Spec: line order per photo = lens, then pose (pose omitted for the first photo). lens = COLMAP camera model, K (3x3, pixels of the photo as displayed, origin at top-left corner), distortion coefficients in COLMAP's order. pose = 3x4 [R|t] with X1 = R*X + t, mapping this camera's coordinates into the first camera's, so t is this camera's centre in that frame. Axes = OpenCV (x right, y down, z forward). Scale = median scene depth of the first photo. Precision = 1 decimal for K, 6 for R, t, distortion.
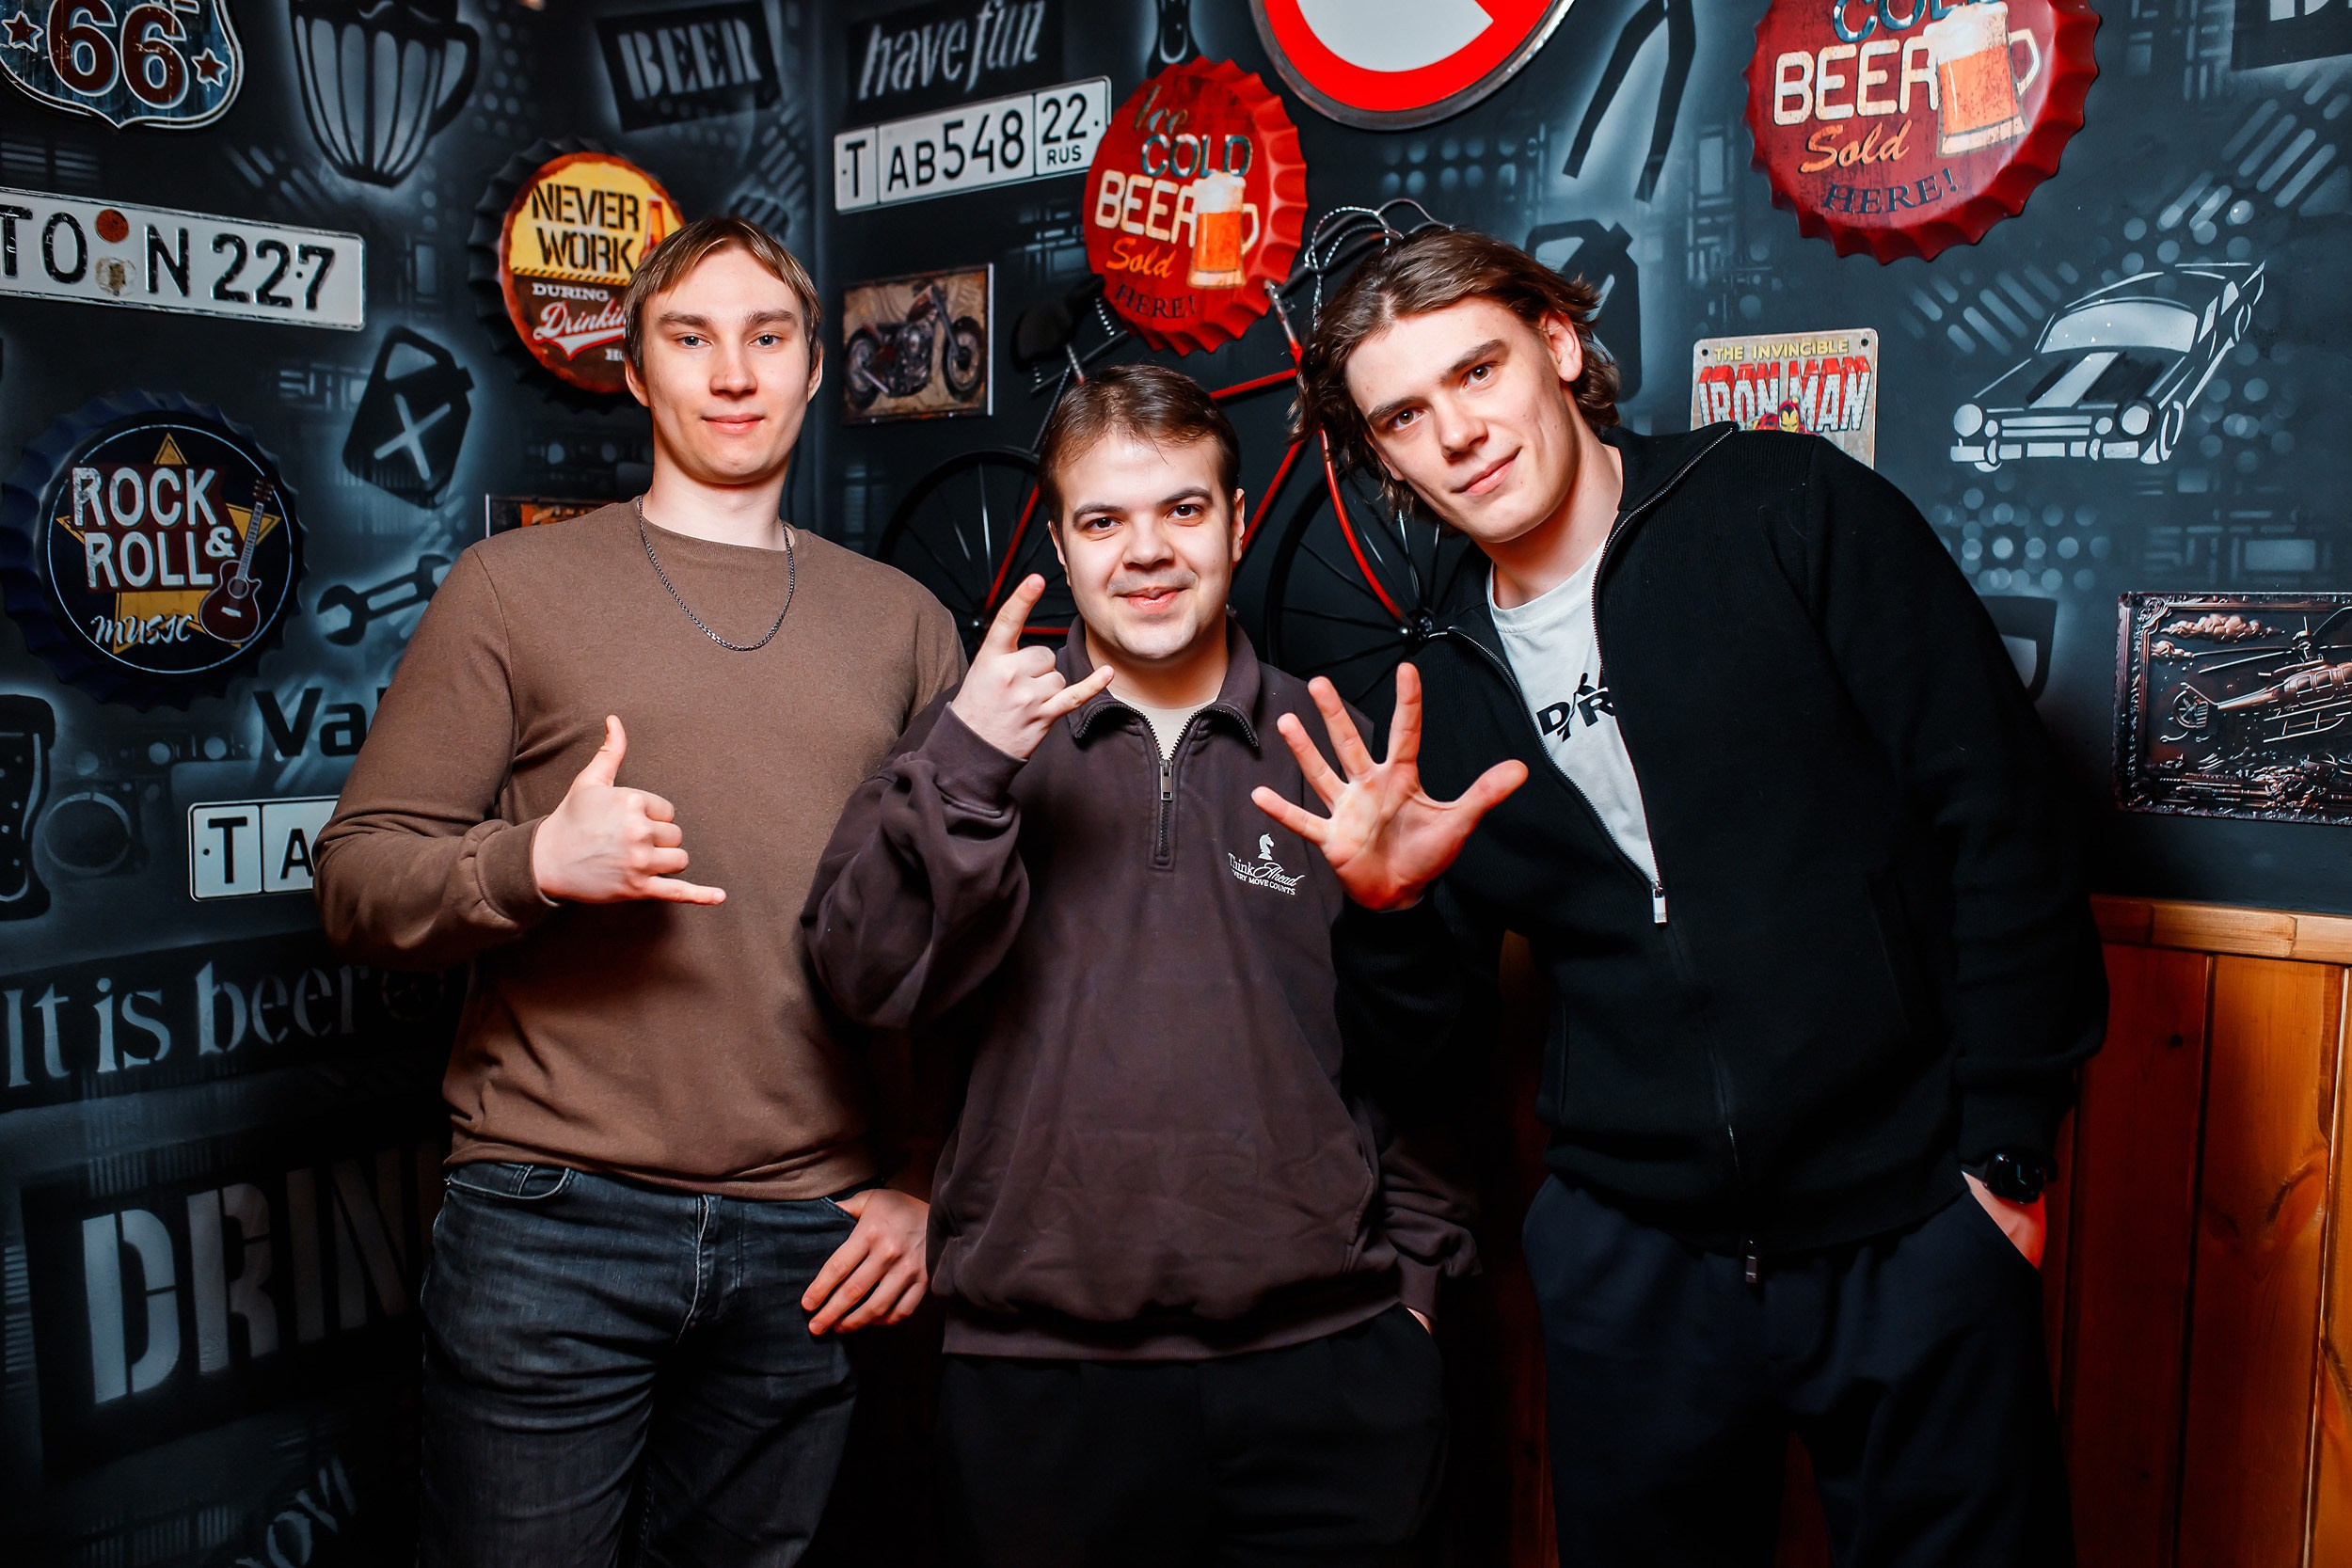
lens RADIAL K [[2278.9, 0, 1176.0], [0, 2278.9, 784.0], [0, 0, 1]] dist [-0.053712, 0.086250]
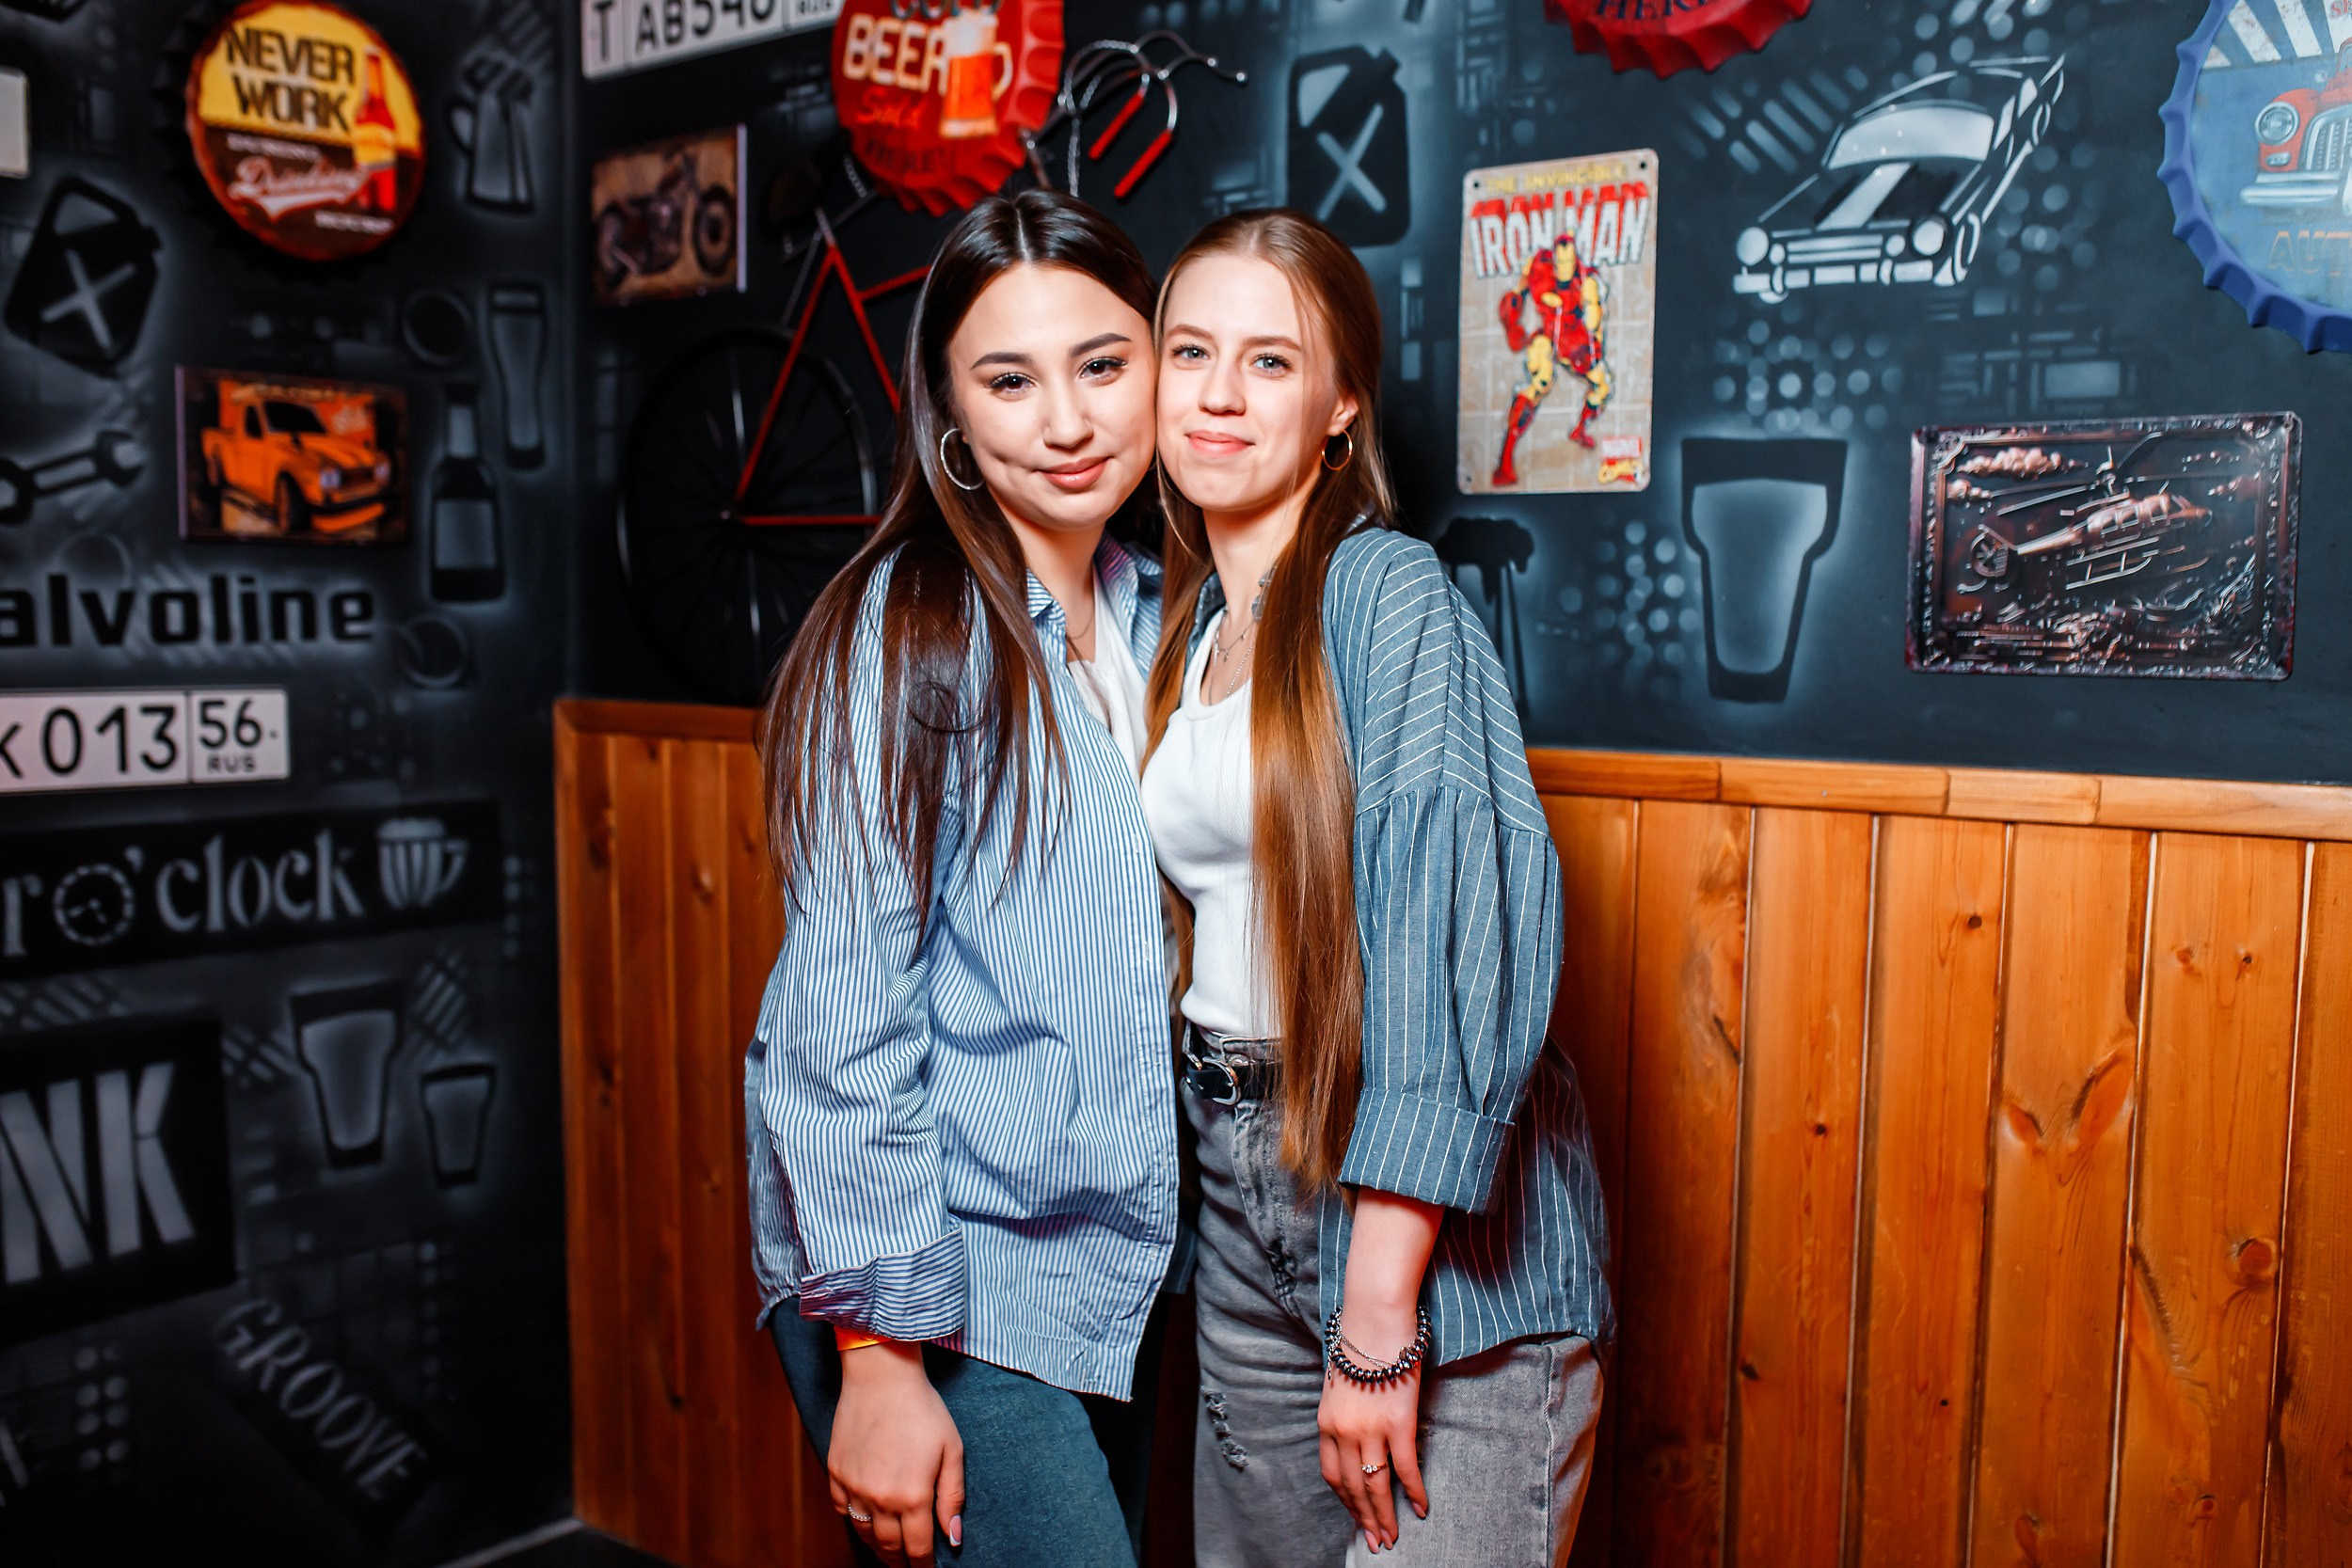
lens RADIAL K [[2278.9, 0, 1176.0], [0, 2278.9, 784.0], [0, 0, 1]] dist [-0.053712, 0.086250]
pose [[0.999381, -0.001279, 0.035165, 0.080146], [0.001369, 0.999996, -0.002552, 0.053163], [-0.035162, 0.002598, 0.999378, 0.092488]]
